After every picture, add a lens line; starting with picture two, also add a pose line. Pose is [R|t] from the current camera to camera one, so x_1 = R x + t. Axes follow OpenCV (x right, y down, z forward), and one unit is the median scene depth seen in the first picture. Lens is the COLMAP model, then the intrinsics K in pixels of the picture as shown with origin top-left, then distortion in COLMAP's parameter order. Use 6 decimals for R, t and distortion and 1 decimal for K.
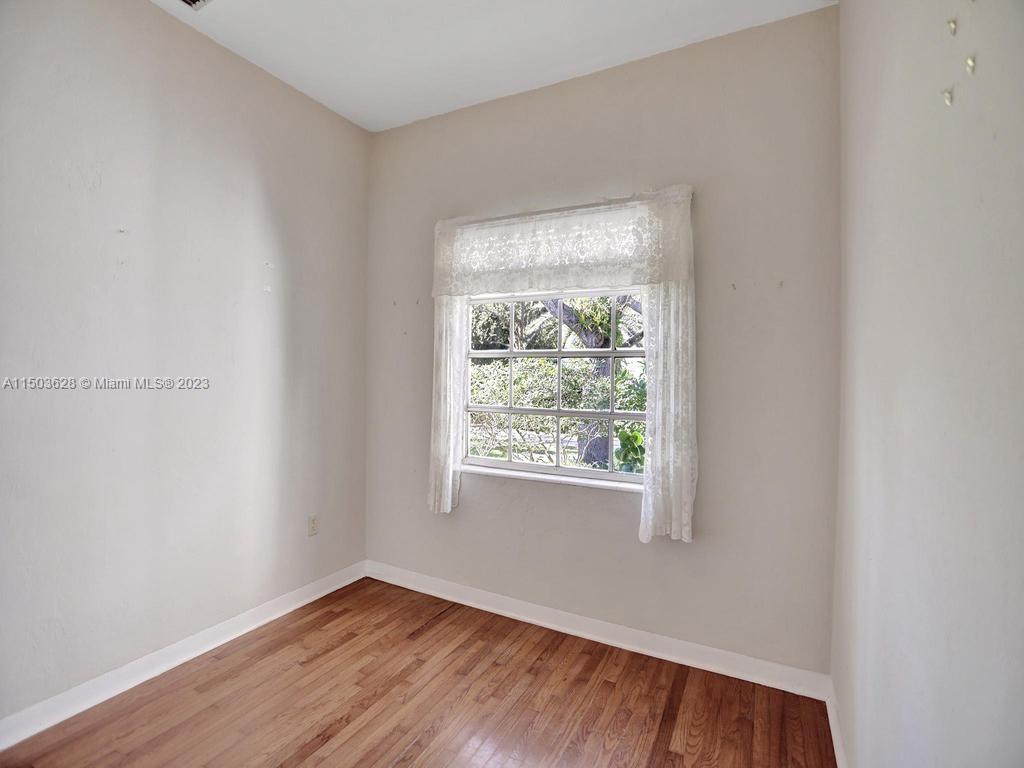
lens RADIAL K [[490.6, 0, 507.5], [0, 490.6, 380.4], [0, 0, 1]] dist [-0.066312, 0.028258]
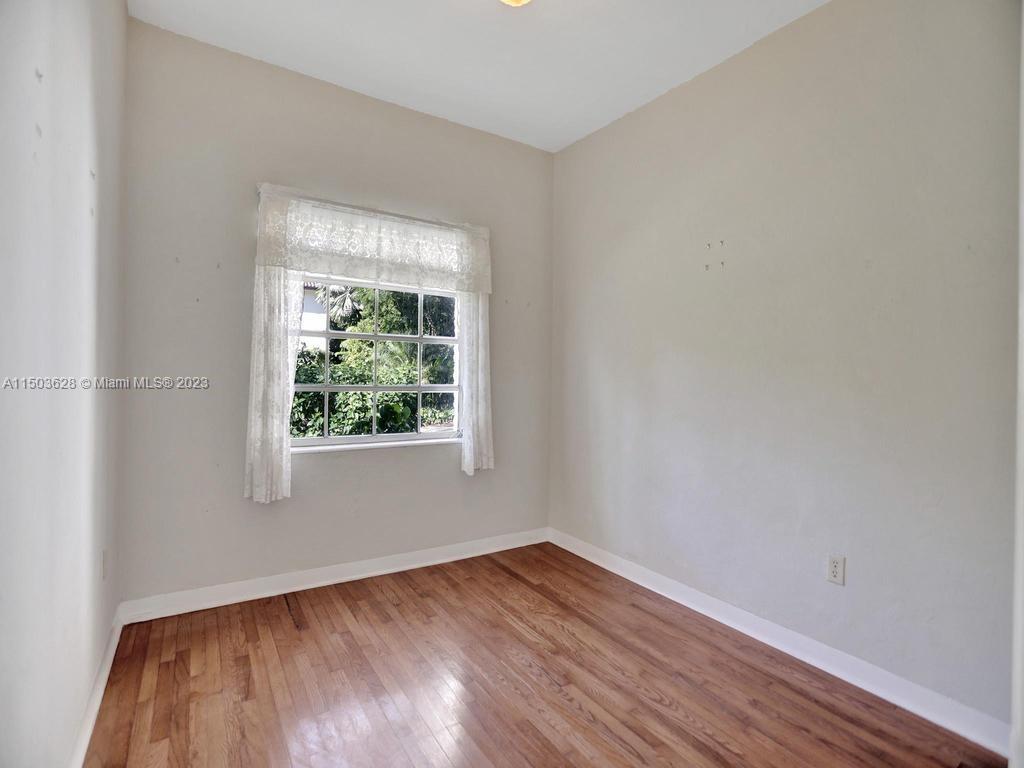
lens RADIAL K [[490.6, 0, 507.5], [0, 490.6, 380.4], [0, 0, 1]] dist [-0.066312, 0.028258]
pose [[0.486299, -0.016780, 0.873631, -0.834561], [0.001557, 0.999831, 0.018337, 0.030136], [-0.873791, -0.007557, 0.486243, 0.197821]]
